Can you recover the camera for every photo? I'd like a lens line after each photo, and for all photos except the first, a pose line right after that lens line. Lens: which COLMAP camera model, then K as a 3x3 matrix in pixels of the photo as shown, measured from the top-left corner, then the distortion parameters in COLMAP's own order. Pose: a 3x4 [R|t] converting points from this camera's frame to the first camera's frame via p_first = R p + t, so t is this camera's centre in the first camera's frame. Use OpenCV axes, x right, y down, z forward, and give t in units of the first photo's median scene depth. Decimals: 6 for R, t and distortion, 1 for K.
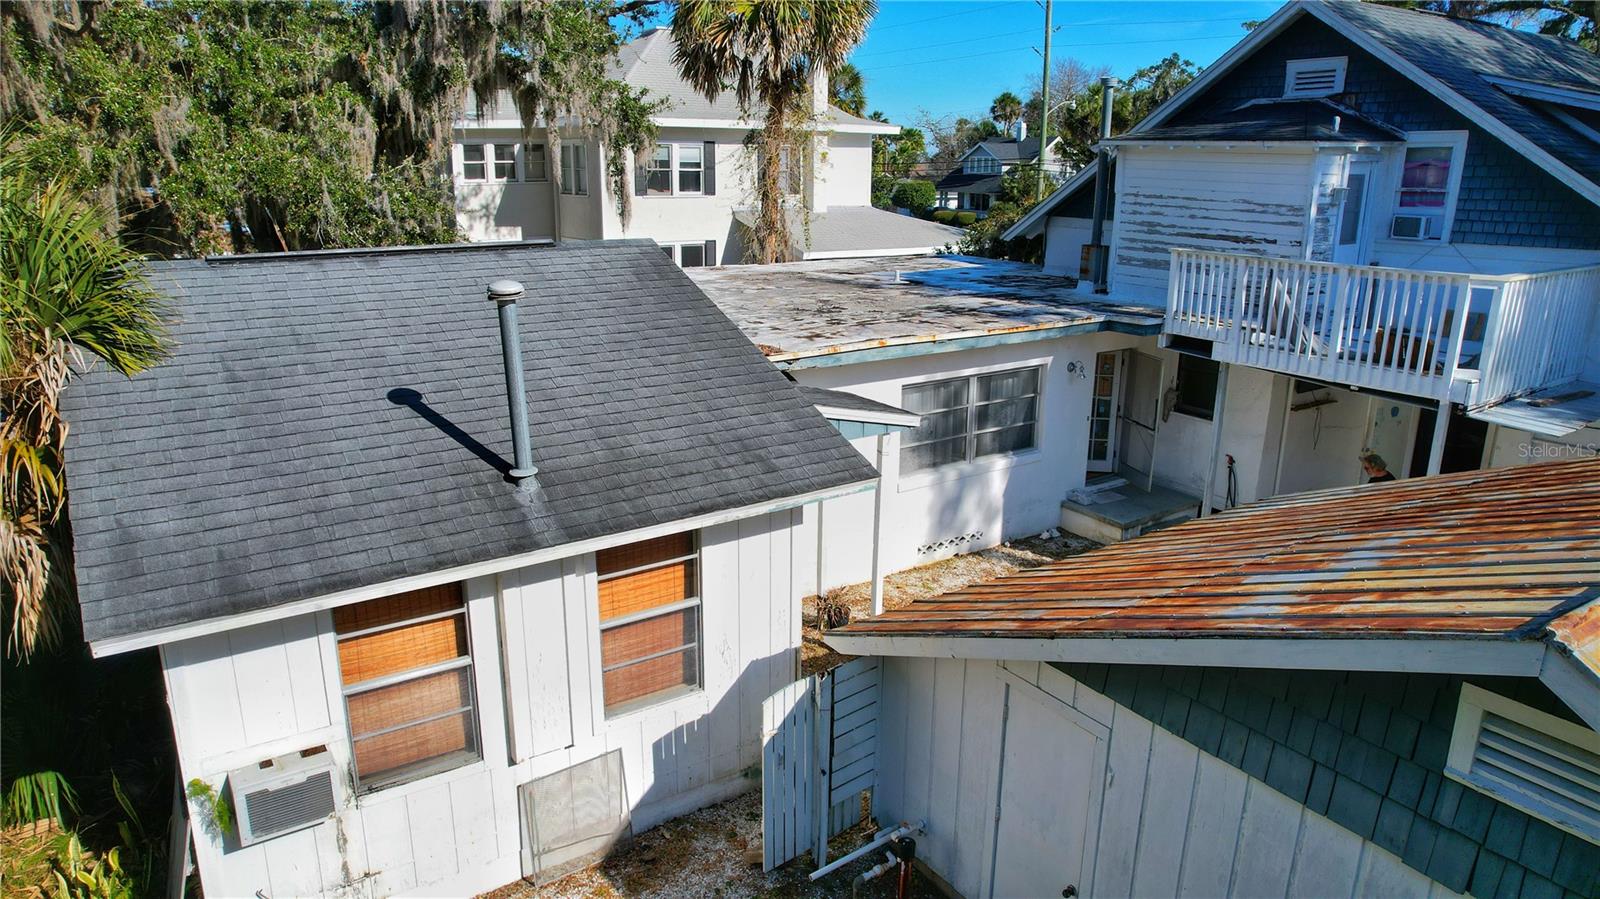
lens RADIAL K [[1032.2, 0, 804.0], [0, 1032.2, 450.3], [0, 0, 1]] dist [-0.033463, 0.003632]
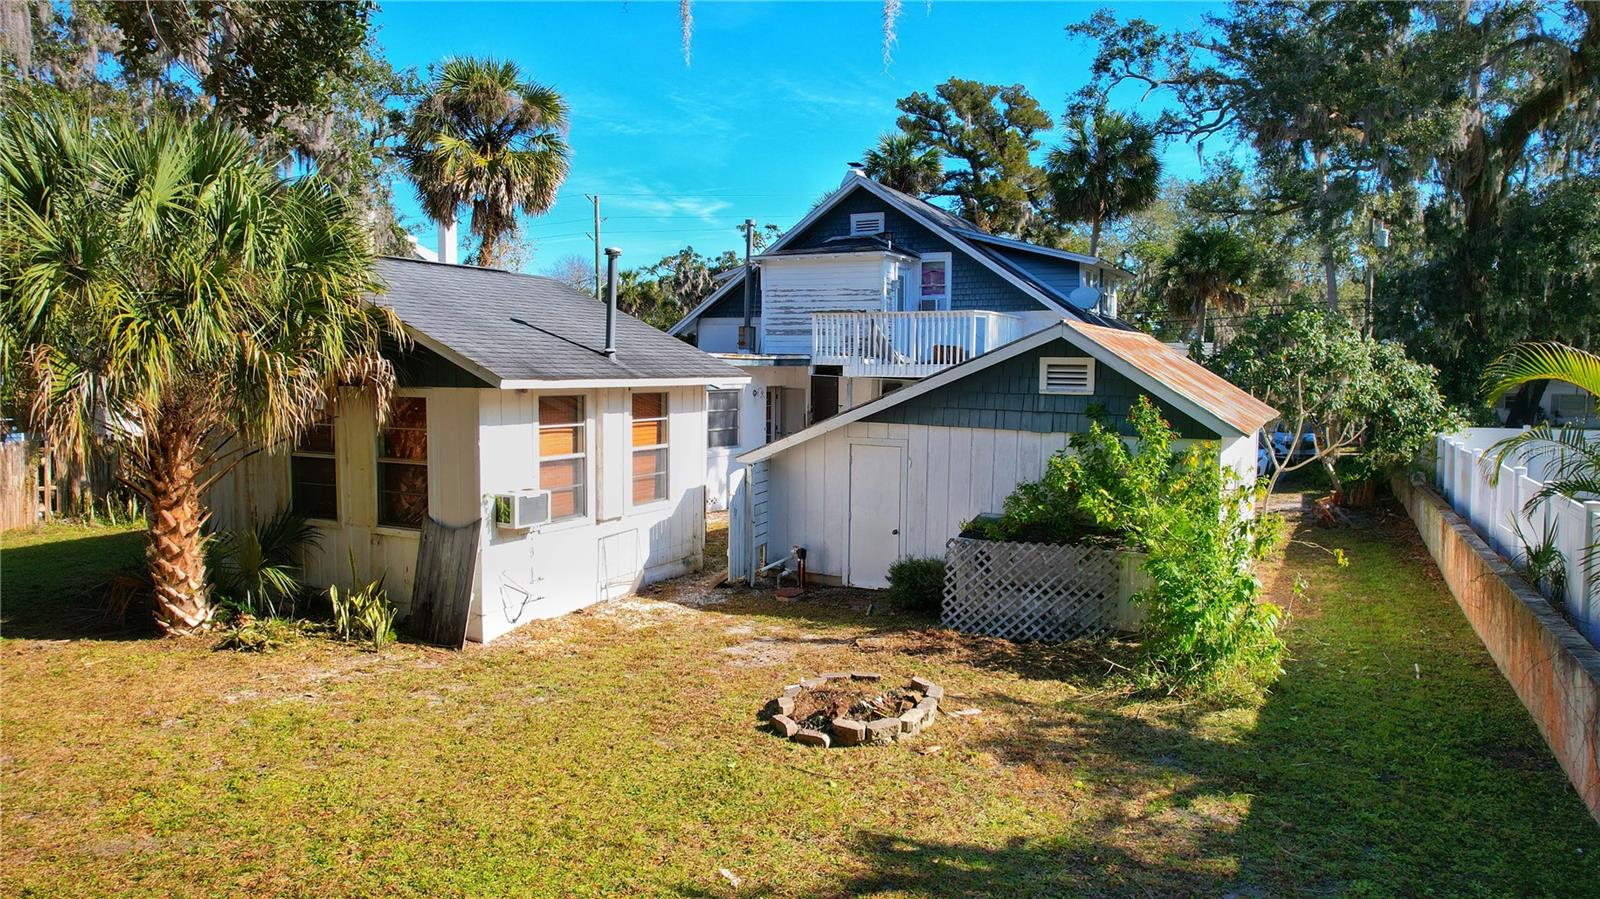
lens RADIAL K [[1032.2, 0, 804.0], [0, 1032.2, 450.3], [0, 0, 1]] dist [-0.033463, 0.003632]
pose [[0.883698, -0.039908, 0.466353, -0.435687], [0.127703, 0.979115, -0.158198, 0.279410], [-0.450300, 0.199354, 0.870338, -0.397330]]
